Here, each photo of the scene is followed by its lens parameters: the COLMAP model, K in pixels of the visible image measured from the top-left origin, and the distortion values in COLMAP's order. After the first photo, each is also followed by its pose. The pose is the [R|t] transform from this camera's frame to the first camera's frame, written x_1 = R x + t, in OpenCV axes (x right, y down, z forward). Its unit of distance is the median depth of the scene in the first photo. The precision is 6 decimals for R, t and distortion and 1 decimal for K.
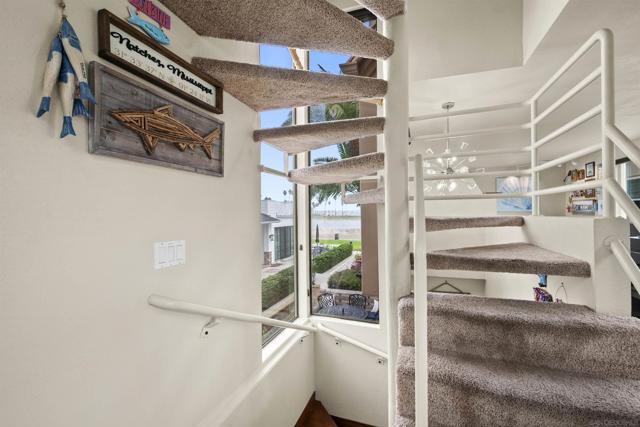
lens RADIAL K [[274.7, 0, 312.6], [0, 274.7, 215.7], [0, 0, 1]] dist [-0.000809, -0.000033]
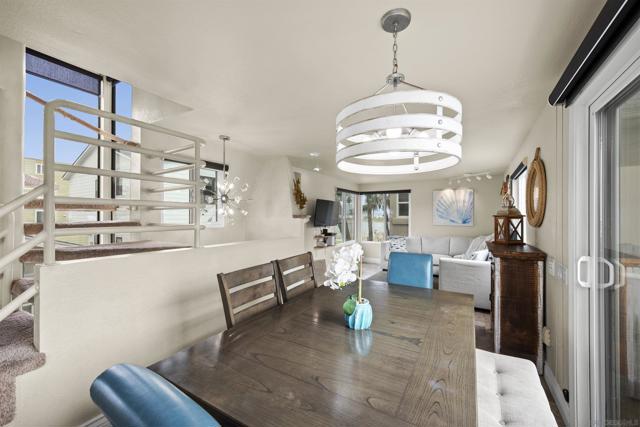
lens RADIAL K [[260.4, 0, 319.1], [0, 260.4, 216.7], [0, 0, 1]] dist [0.000717, 0.000042]
pose [[0.983920, 0.010710, -0.178290, 1.561482], [-0.011793, 0.999918, -0.005012, -0.125442], [0.178222, 0.007034, 0.983965, 0.118933]]
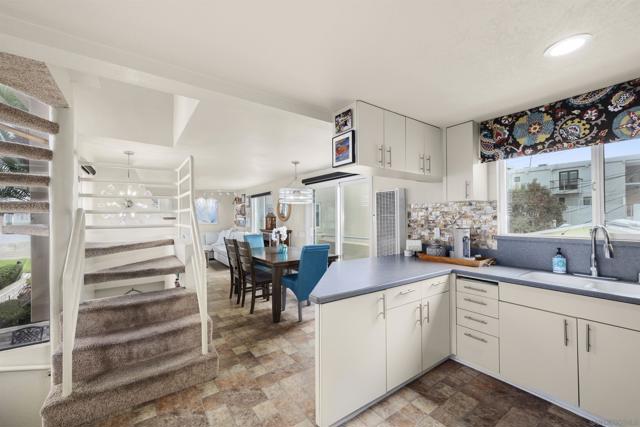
lens RADIAL K [[260.4, 0, 319.1], [0, 260.4, 216.7], [0, 0, 1]] dist [0.000717, 0.000042]
pose [[0.546949, 0.010916, 0.837095, -0.057347], [0.004712, 0.999859, -0.016117, -0.099264], [-0.837153, 0.012759, 0.546820, -0.572275]]
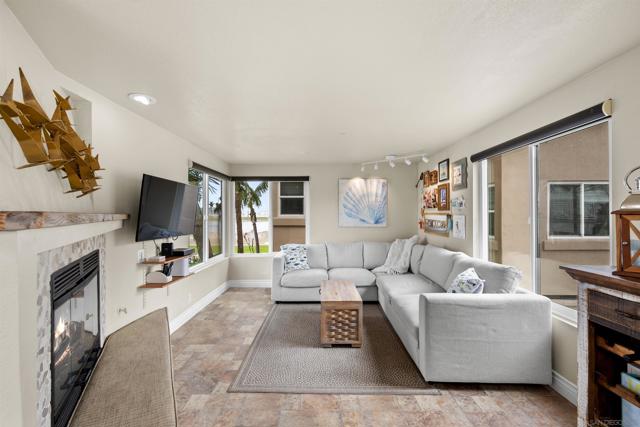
lens RADIAL K [[265.6, 0, 320.3], [0, 265.6, 216.1], [0, 0, 1]] dist [-0.001223, -0.000146]
pose [[0.933959, 0.003519, 0.357362, 1.367998], [-0.001907, 0.999986, -0.004862, -0.138023], [-0.357374, 0.003859, 0.933953, 1.381463]]
